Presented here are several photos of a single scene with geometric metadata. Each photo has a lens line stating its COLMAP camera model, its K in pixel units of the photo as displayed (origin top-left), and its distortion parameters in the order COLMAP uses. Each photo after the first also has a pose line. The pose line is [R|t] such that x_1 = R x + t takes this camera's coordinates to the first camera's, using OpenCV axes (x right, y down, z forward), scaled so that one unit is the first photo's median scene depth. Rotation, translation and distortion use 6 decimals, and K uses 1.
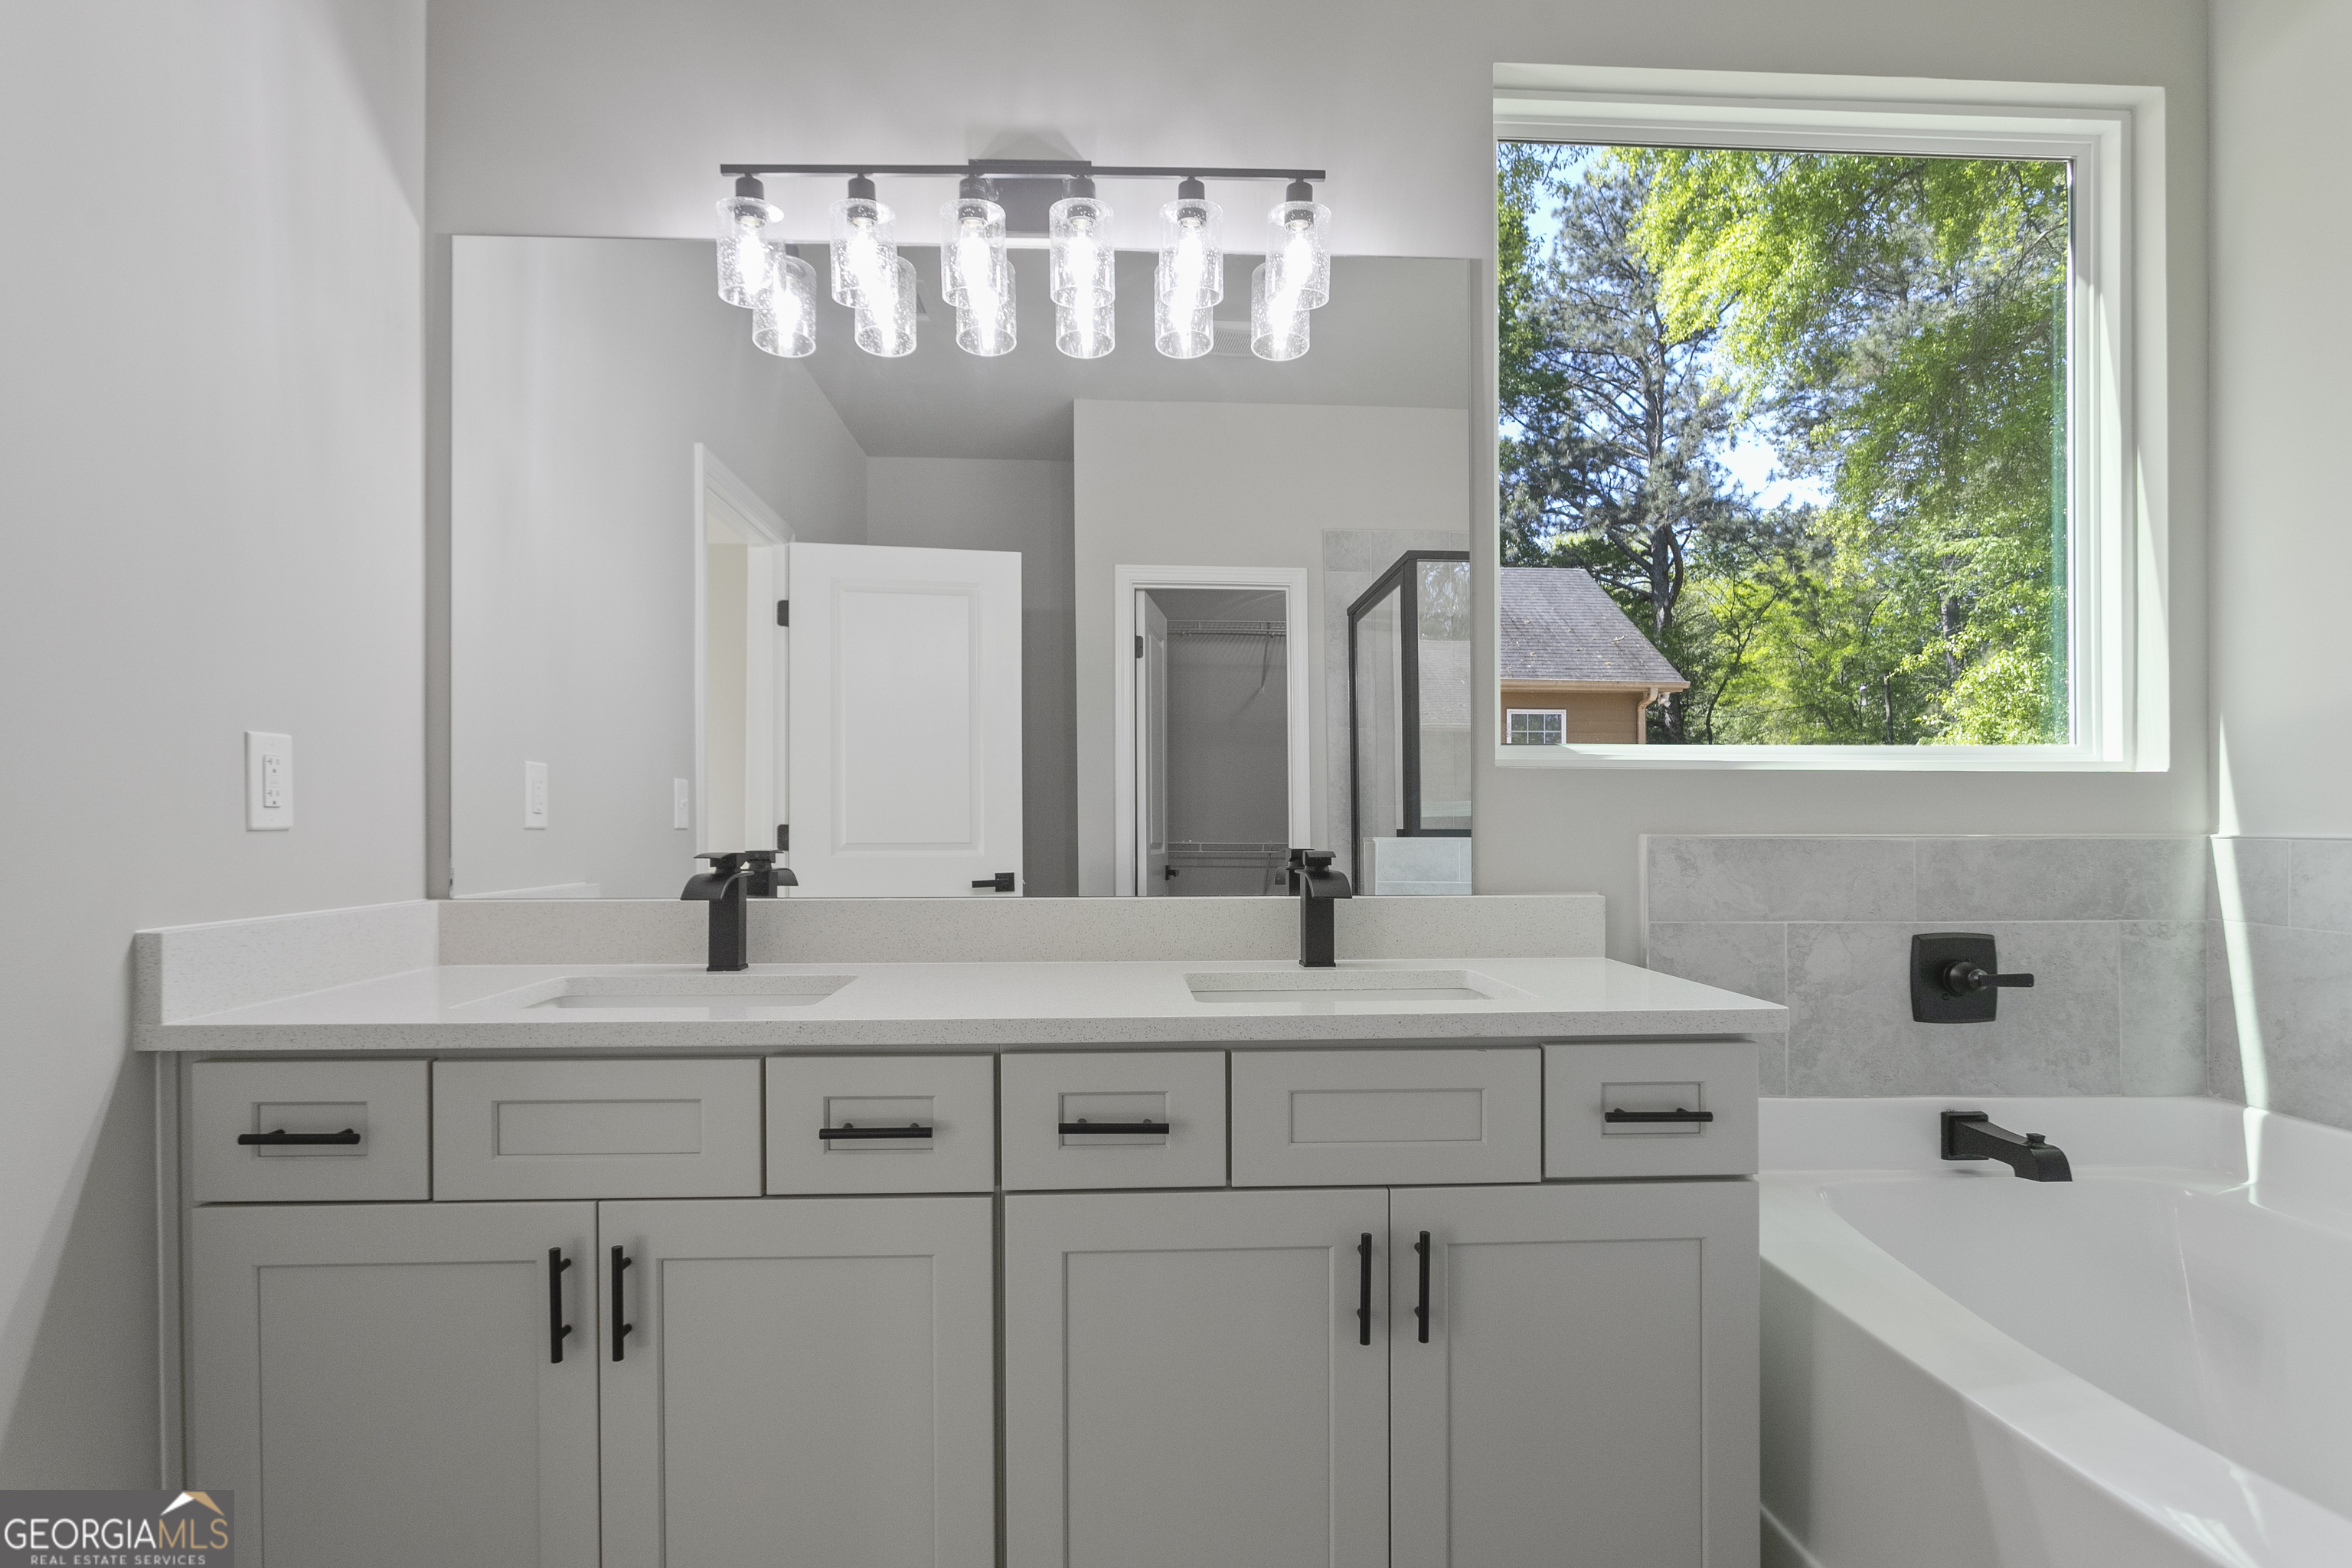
lens RADIAL K [[1191.0, 0, 1203.1], [0, 1191.0, 828.2], [0, 0, 1]] dist [-0.005752, 0.000826]
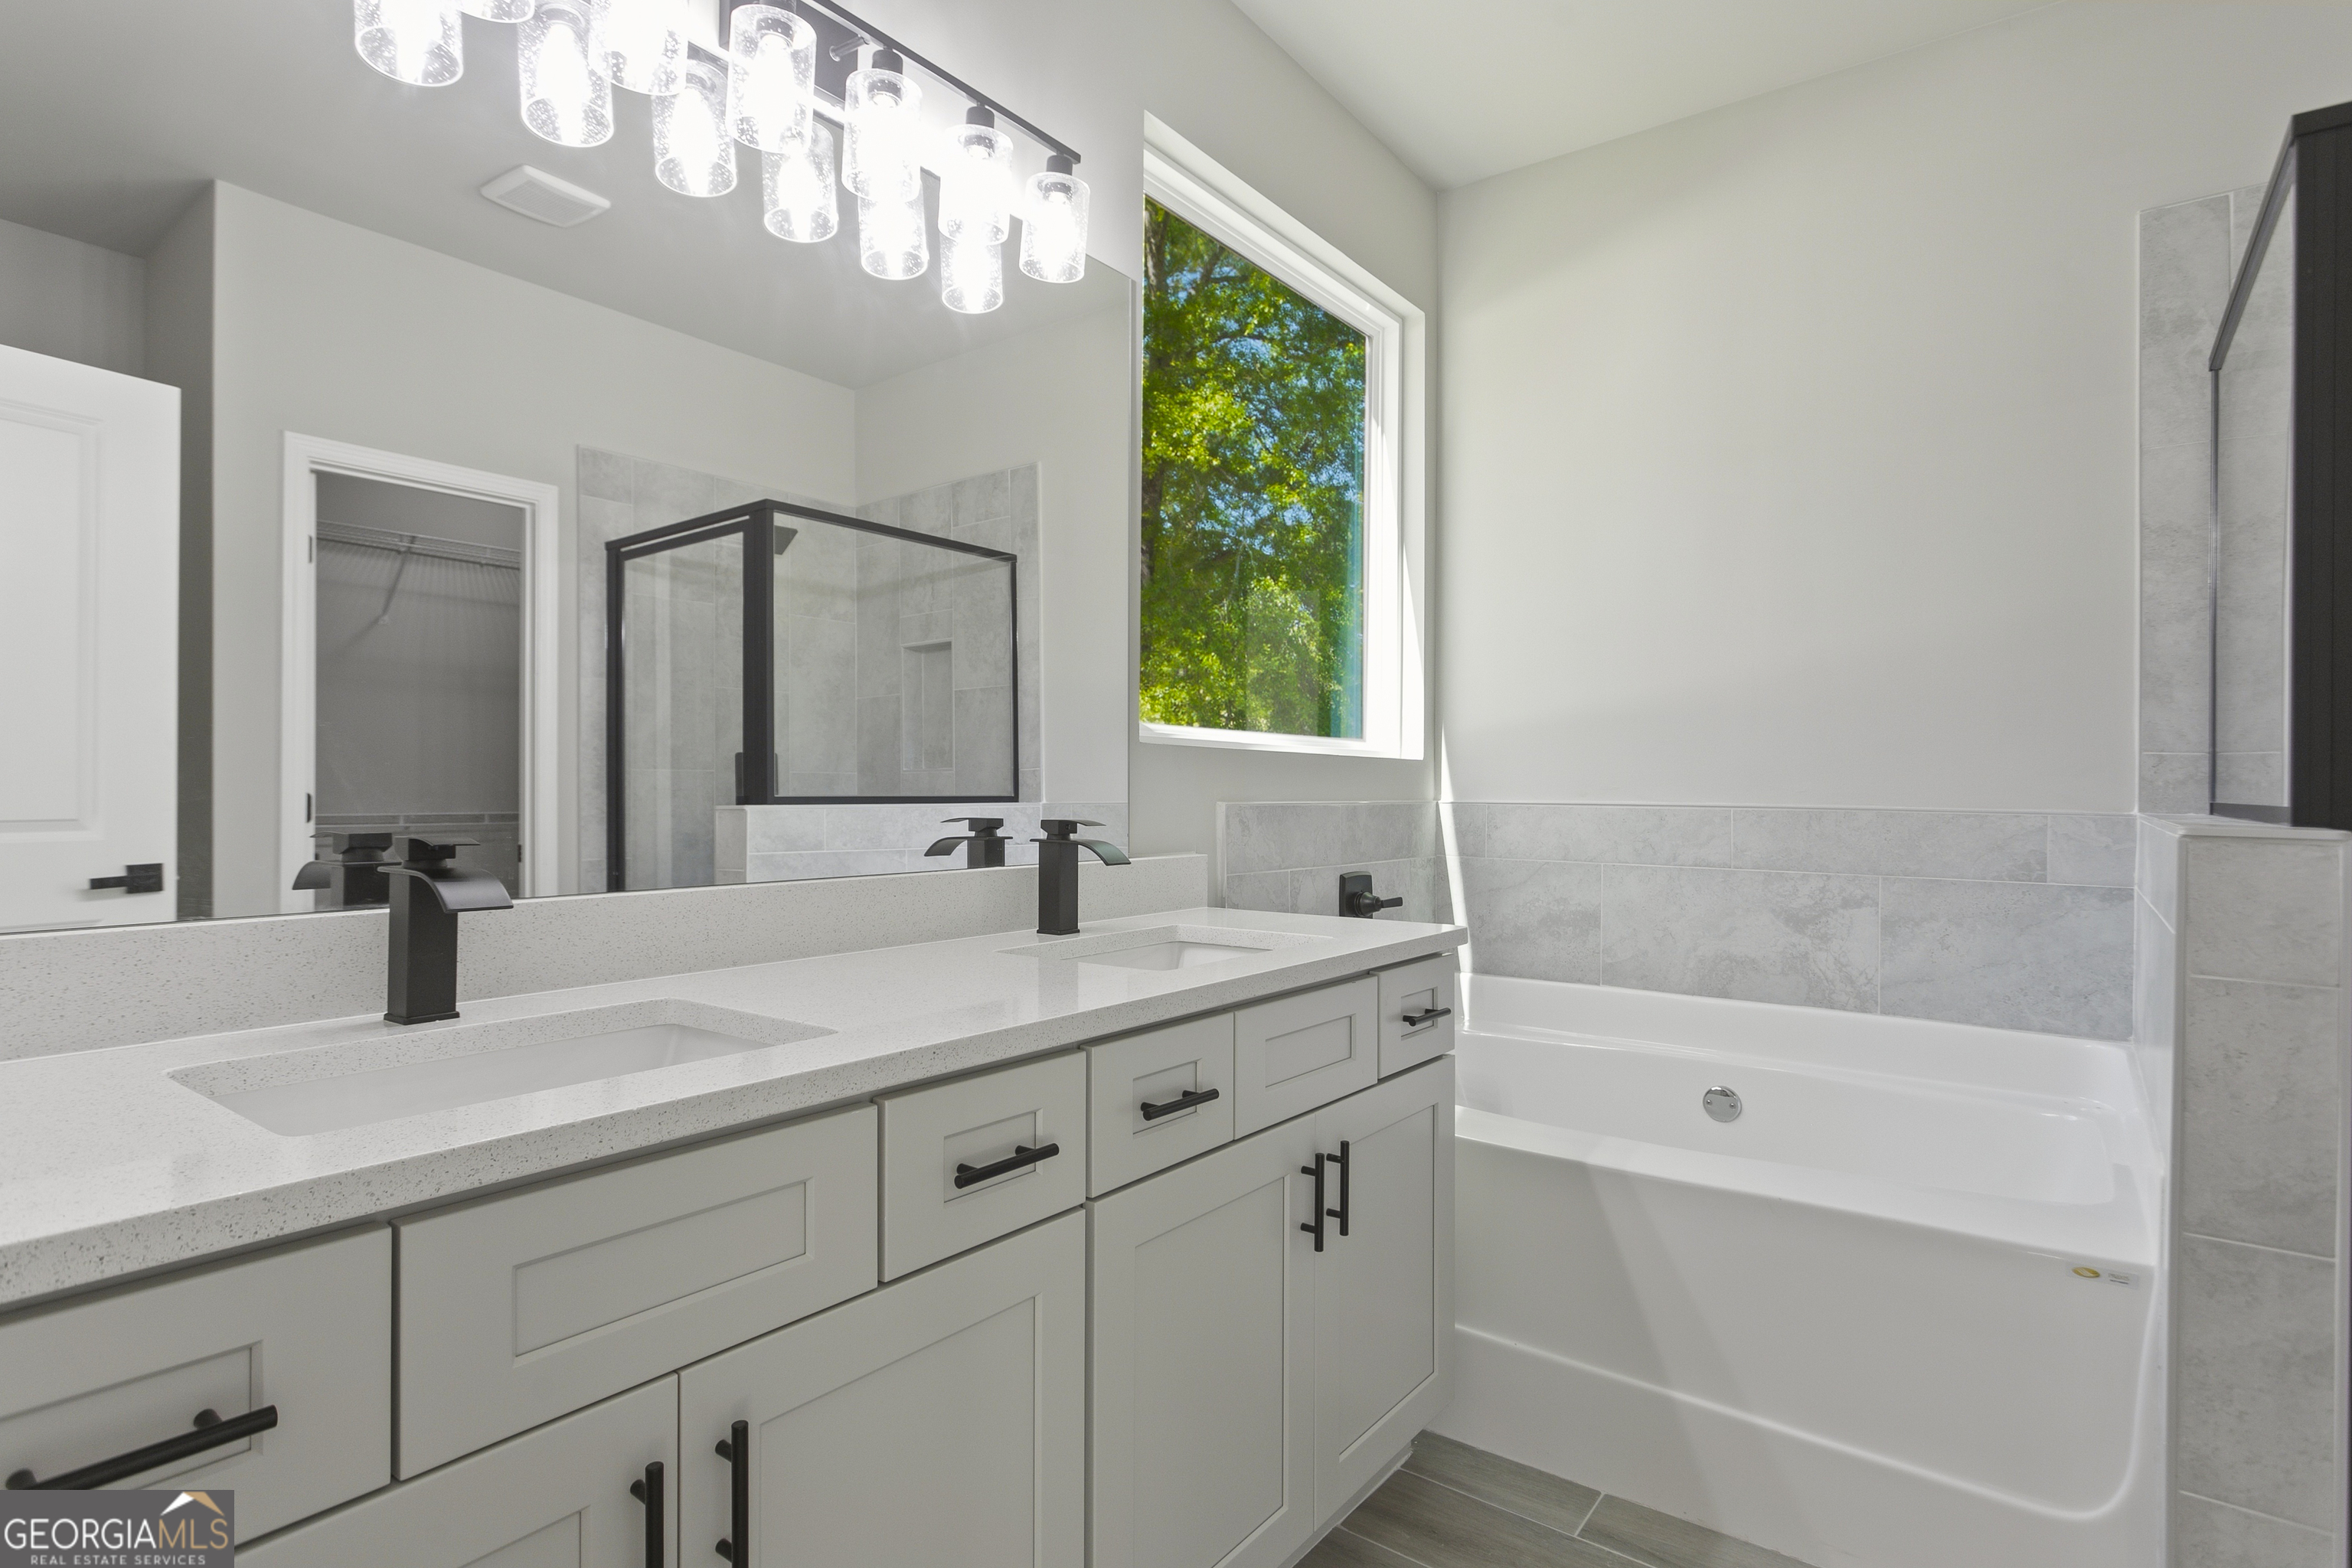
lens RADIAL K [[1191.0, 0, 1193.0], [0, 1191.0, 783.7], [0, 0, 1]] dist [-0.005752, 0.000826]
pose [[0.643788, 0.007554, 0.765166, -0.561082], [-0.000471, 0.999955, -0.009476, -0.002077], [-0.765203, 0.005740, 0.643763, 0.245371]]
